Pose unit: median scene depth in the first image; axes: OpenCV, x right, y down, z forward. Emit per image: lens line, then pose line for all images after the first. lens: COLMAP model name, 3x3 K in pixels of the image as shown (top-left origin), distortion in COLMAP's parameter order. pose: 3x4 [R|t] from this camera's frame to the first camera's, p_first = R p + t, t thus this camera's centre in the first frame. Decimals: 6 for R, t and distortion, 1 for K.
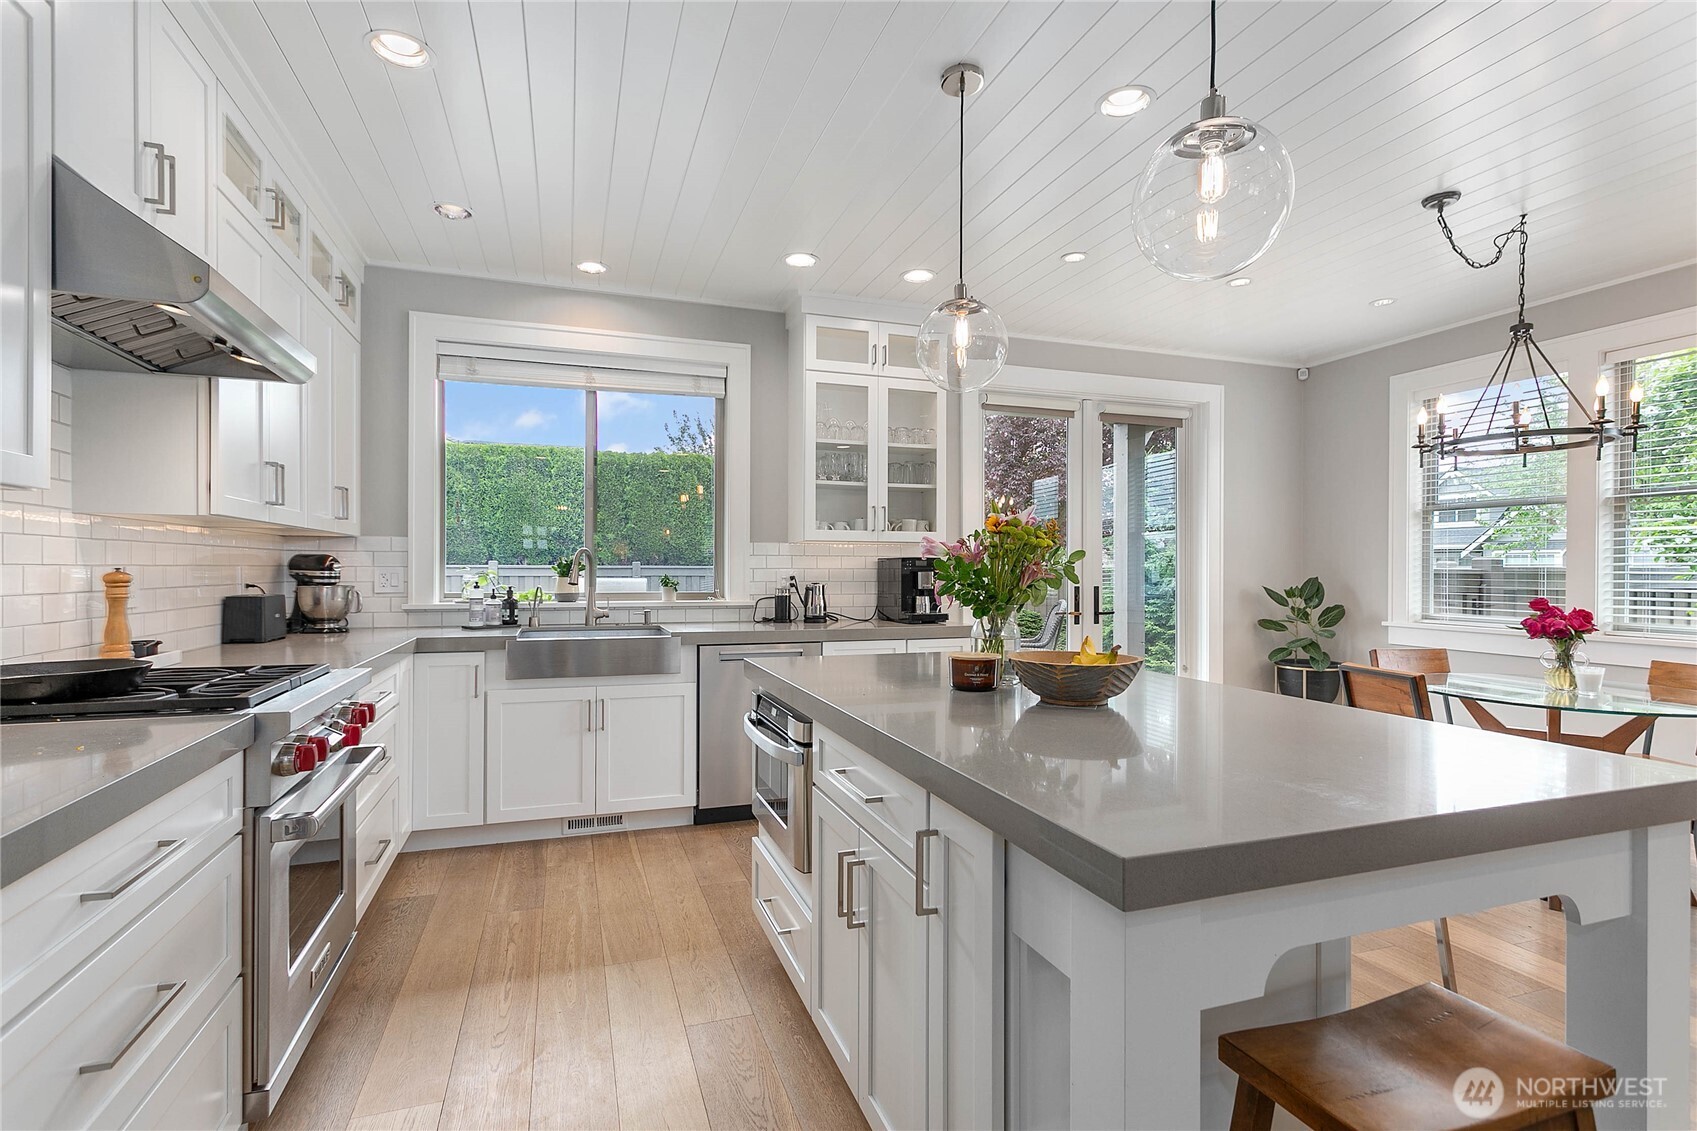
lens RADIAL K [[806.7, 0, 845.5], [0, 806.7, 572.3], [0, 0, 1]] dist [0.000917, 0.001506]
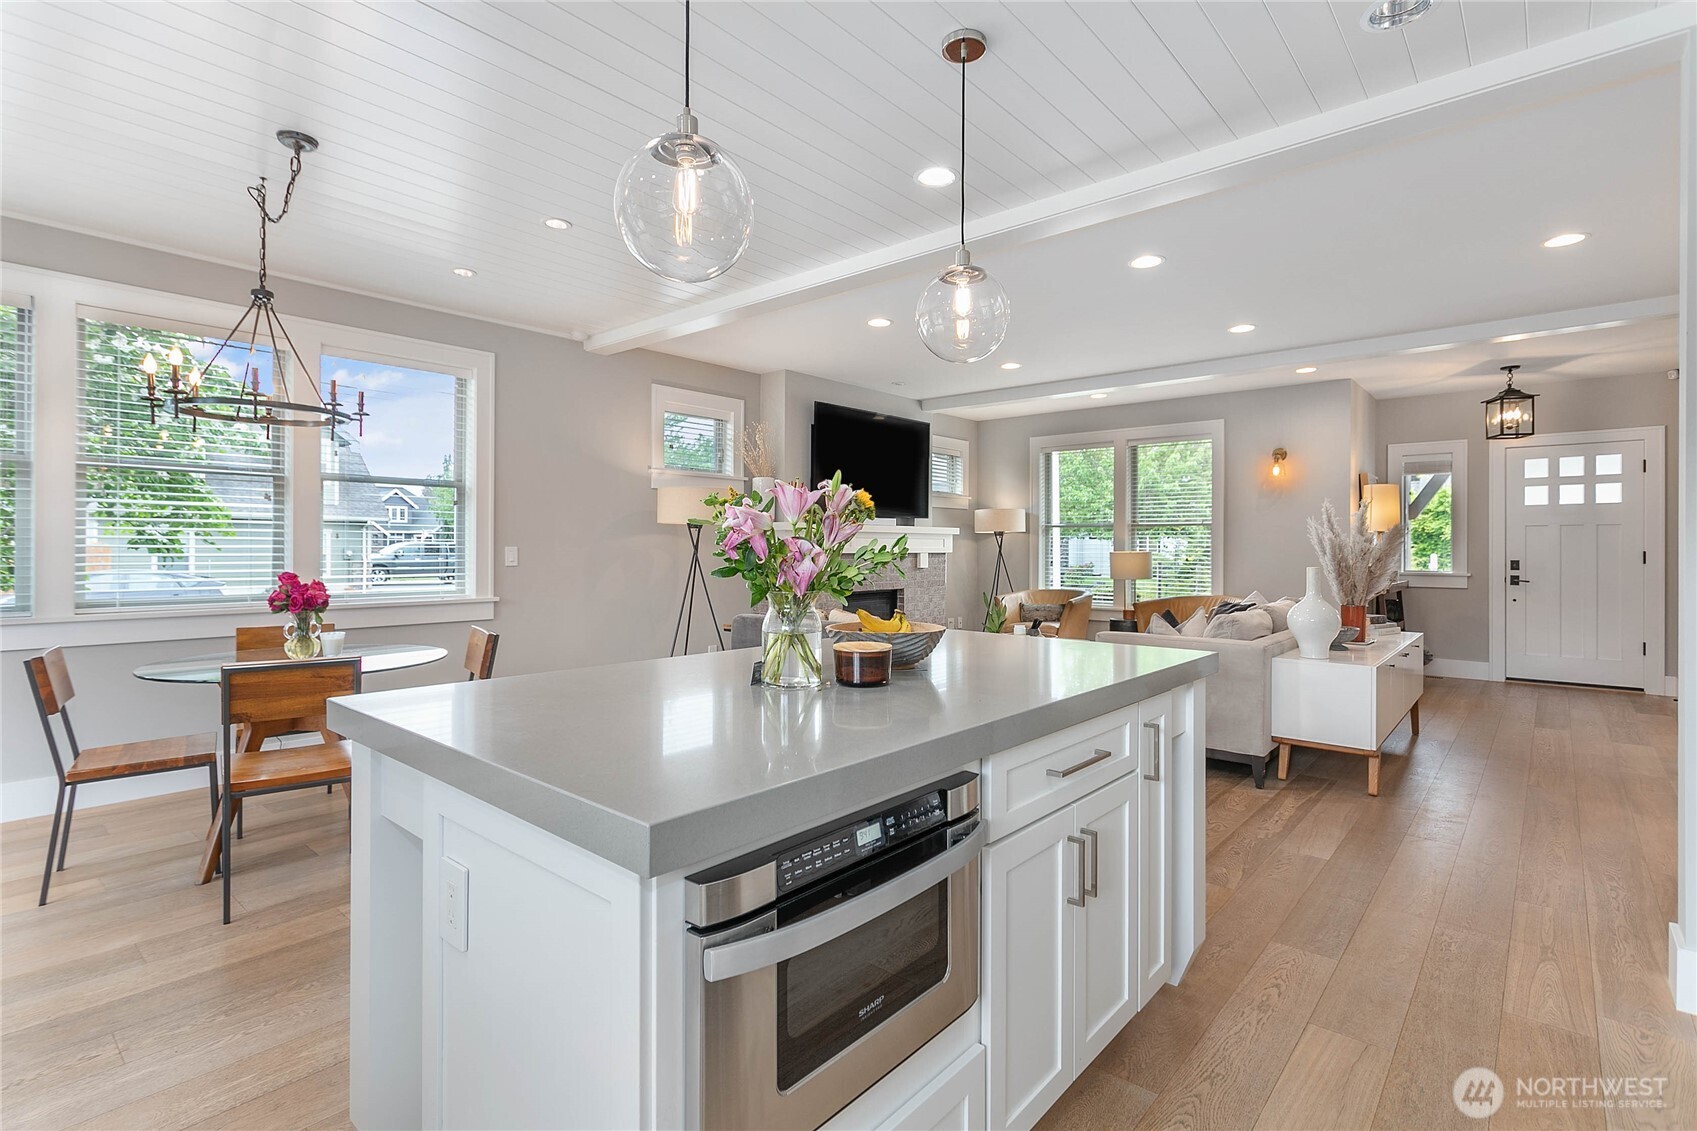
lens RADIAL K [[806.7, 0, 850.9], [0, 806.7, 547.2], [0, 0, 1]] dist [0.000917, 0.001506]
pose [[-0.497491, -0.004855, 0.867456, -0.278724], [-0.000706, 0.999986, 0.005192, -0.003397], [-0.867469, 0.001971, -0.497487, 0.687779]]
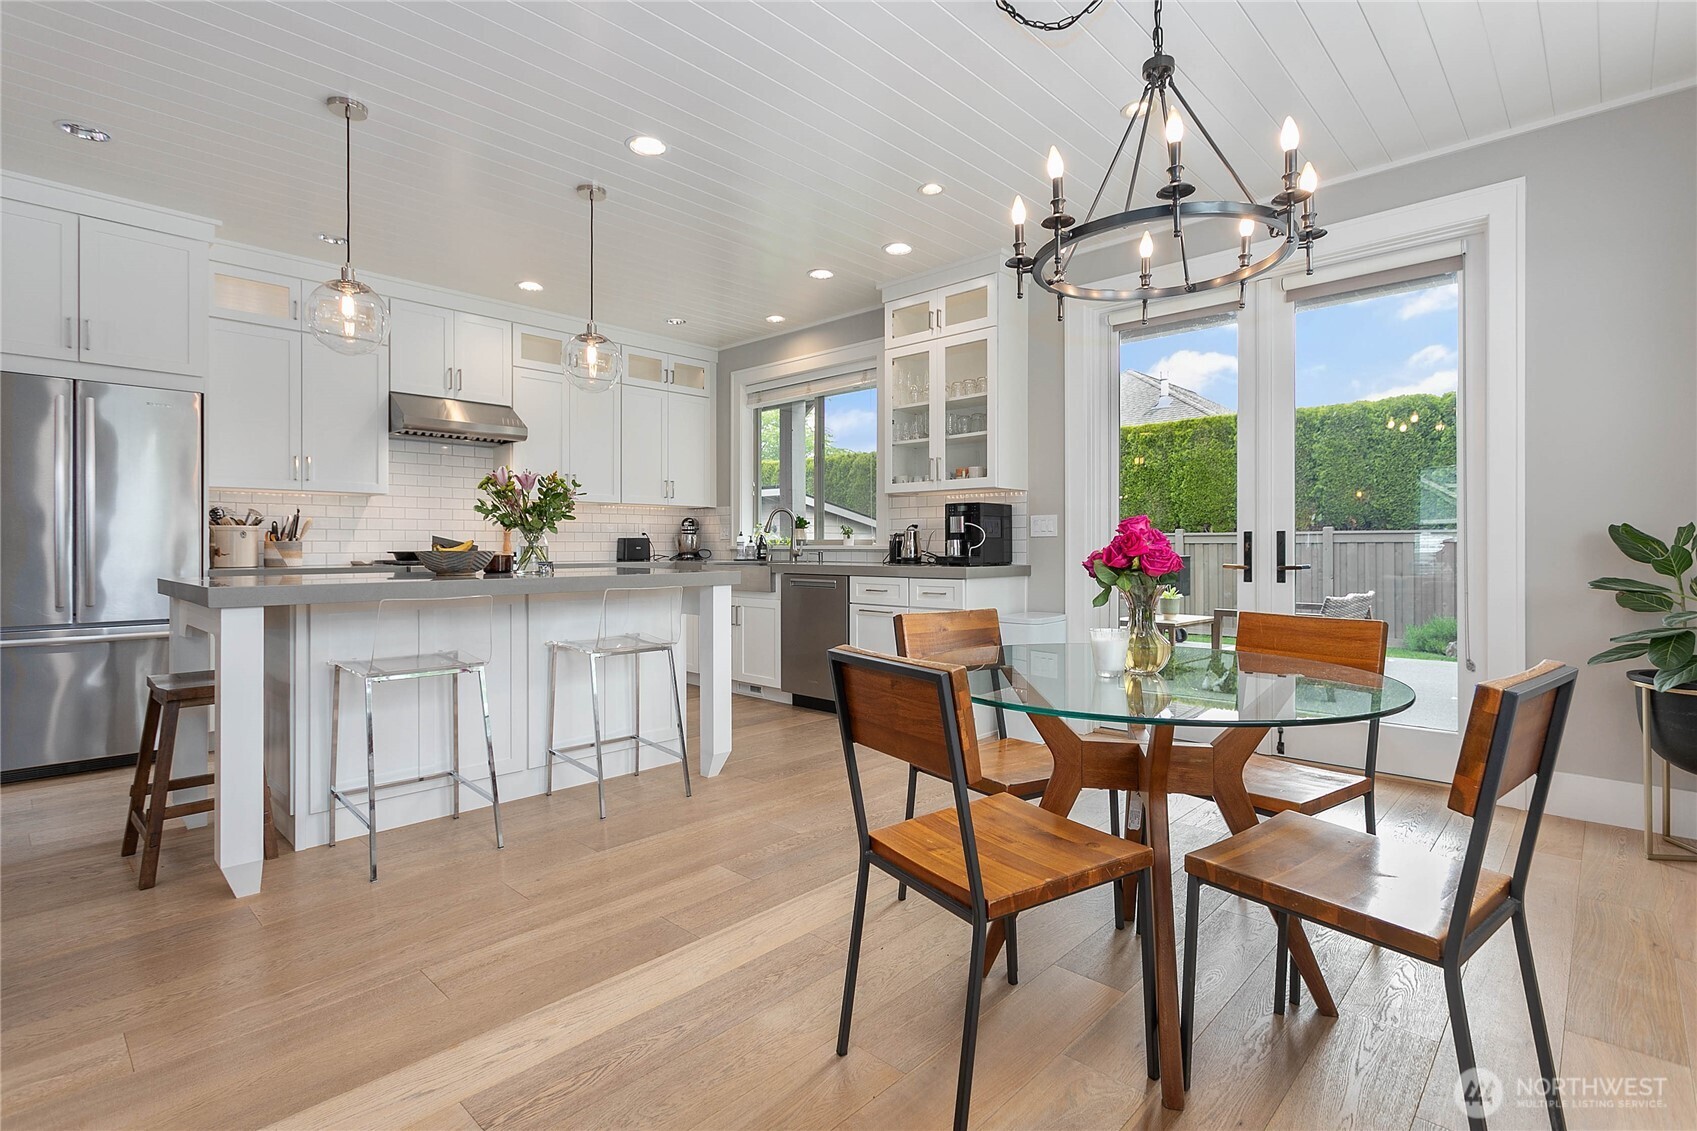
lens RADIAL K [[806.7, 0, 850.1], [0, 806.7, 543.6], [0, 0, 1]] dist [0.000917, 0.001506]
pose [[0.461261, -0.007136, -0.887236, 0.993664], [-0.000509, 0.999965, -0.008307, 0.044906], [0.887264, 0.004283, 0.461242, 0.410675]]
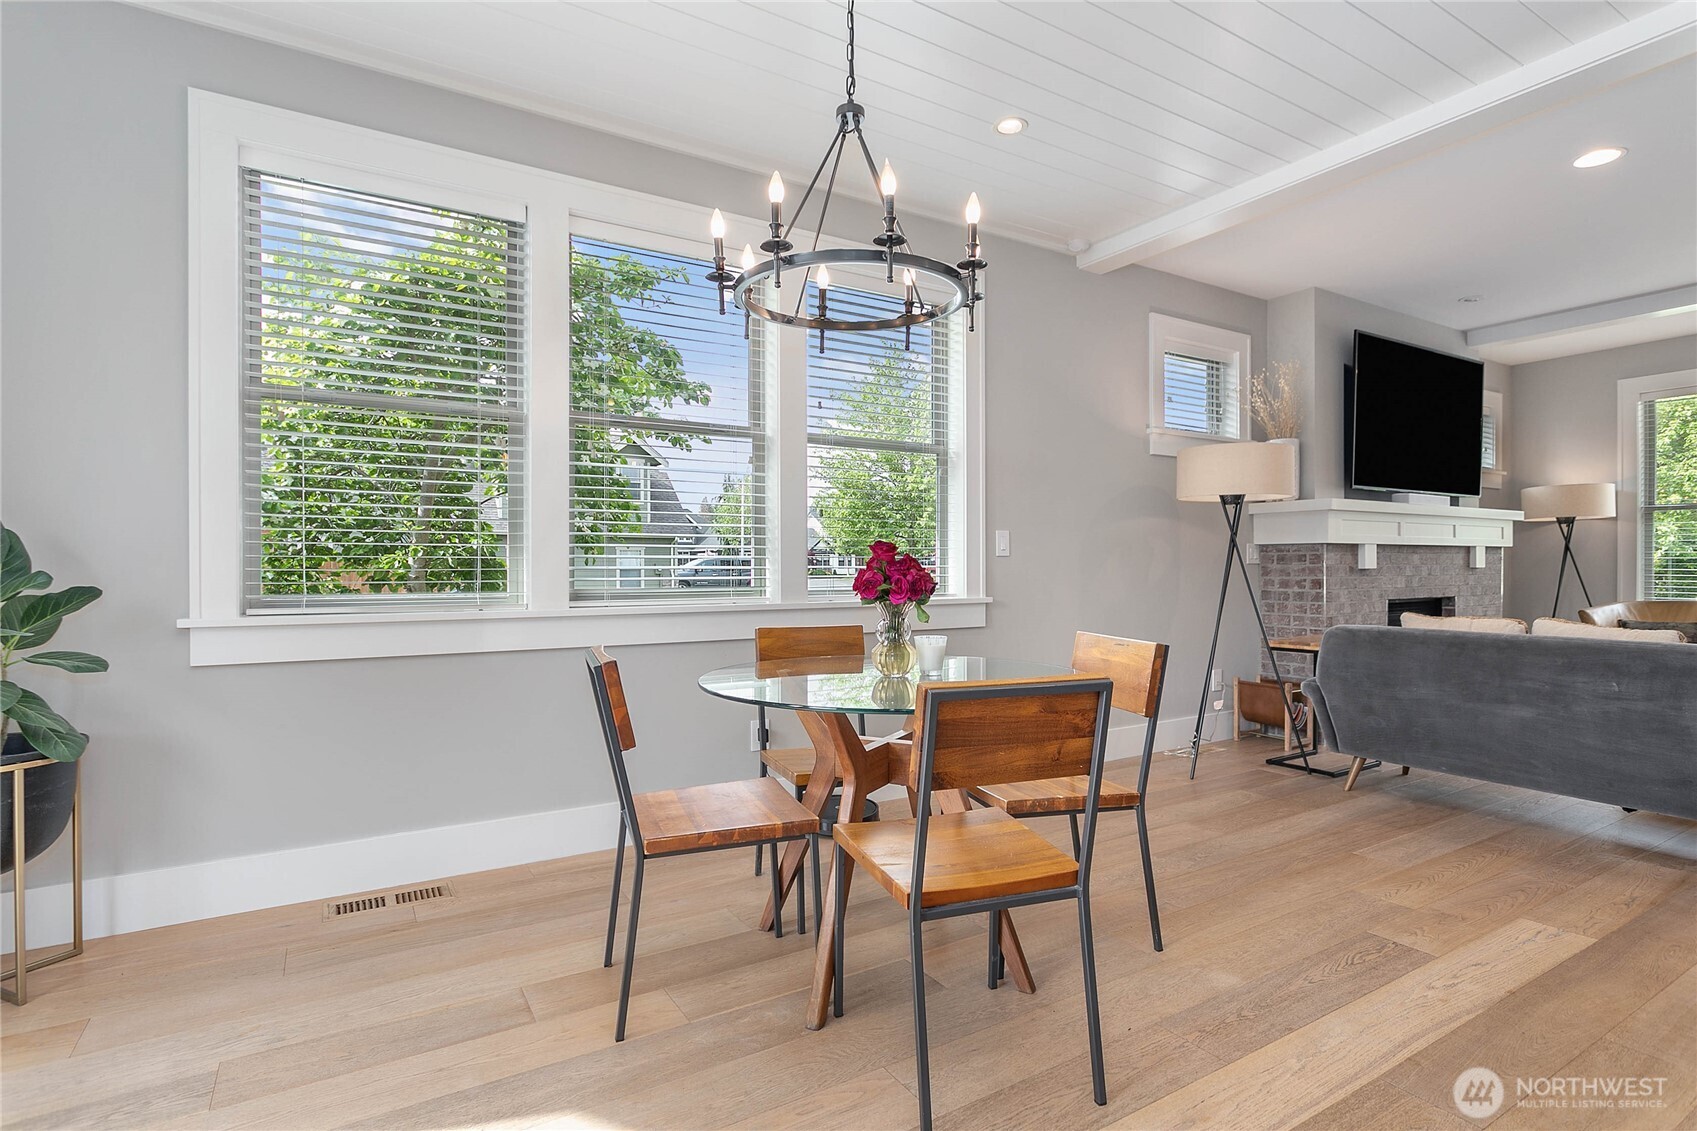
lens RADIAL K [[846.1, 0, 857.8], [0, 846.1, 572.5], [0, 0, 1]] dist [-0.007533, 0.002123]
pose [[-0.217426, -0.012926, 0.975991, 0.148549], [0.006016, 0.999876, 0.014583, 0.036413], [-0.976058, 0.009042, -0.217321, 0.900374]]
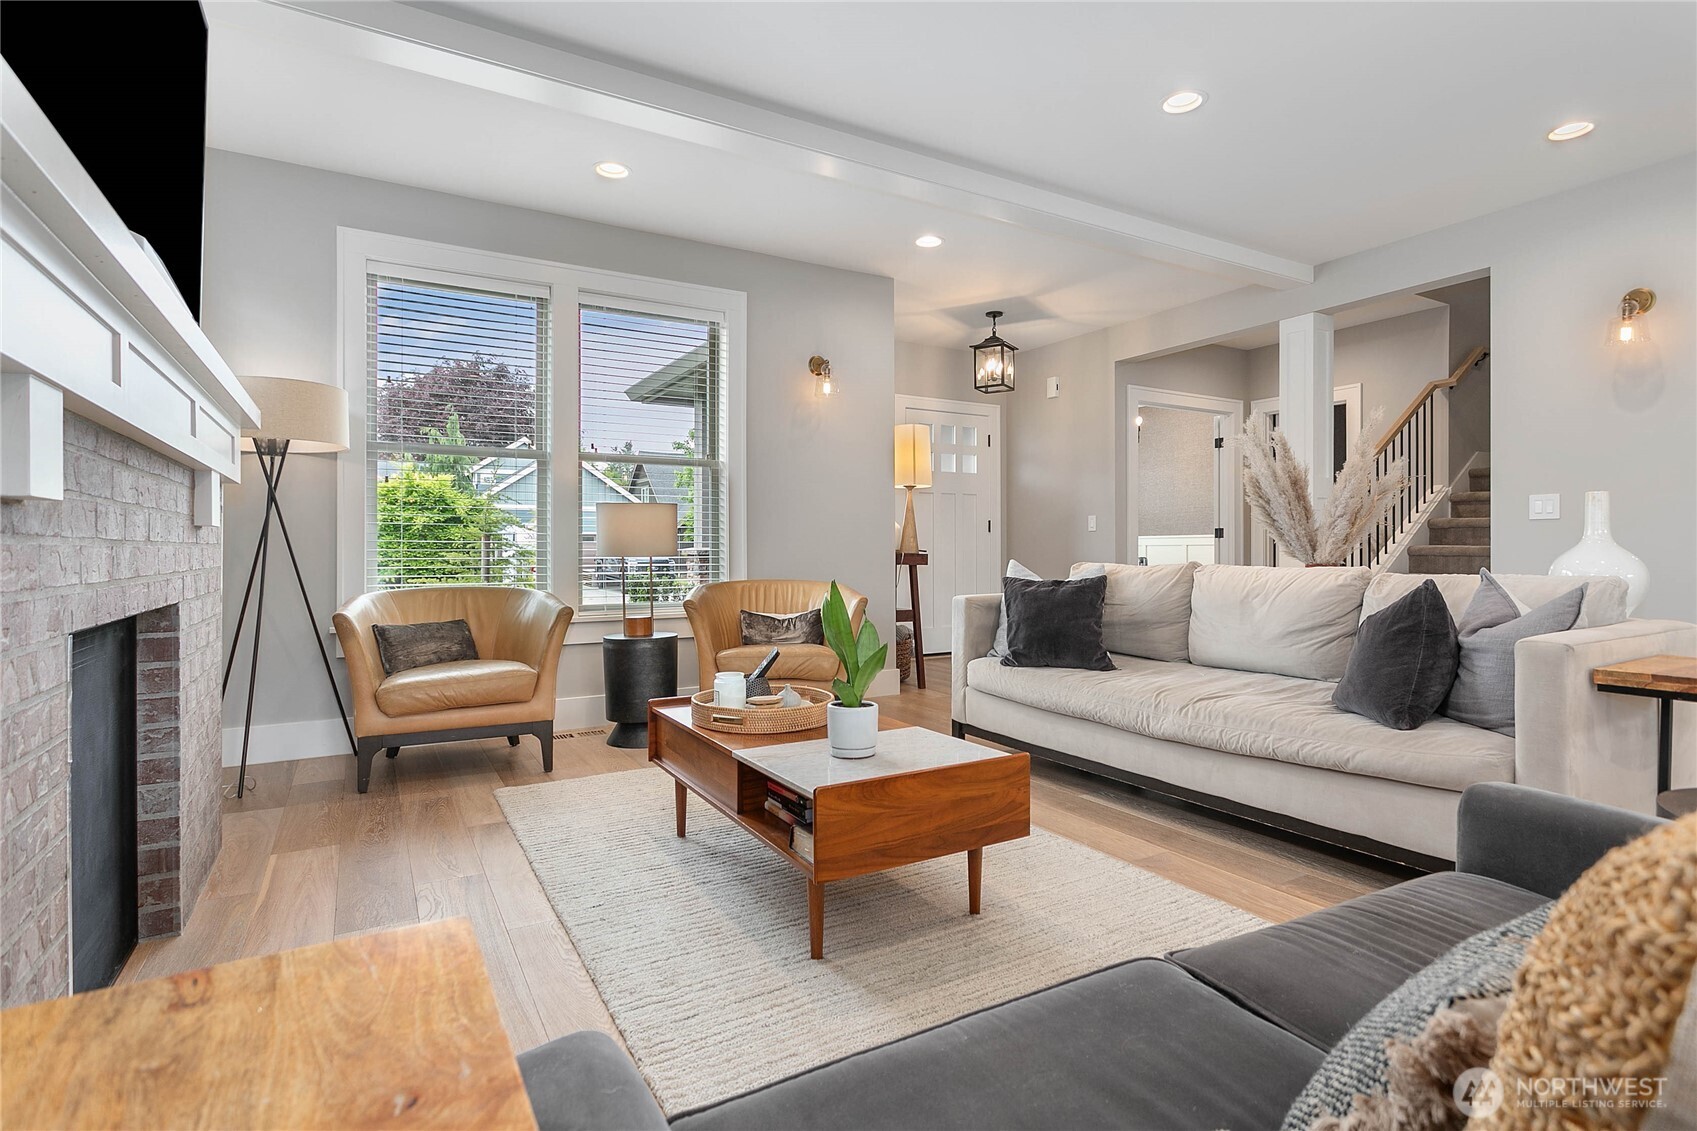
lens RADIAL K [[846.1, 0, 853.4], [0, 846.1, 549.7], [0, 0, 1]] dist [-0.007533, 0.002123]
pose [[-0.981698, -0.001077, -0.190442, 0.980319], [-0.001953, 0.999988, 0.004414, 0.066905], [0.190435, 0.004705, -0.981689, 0.218597]]
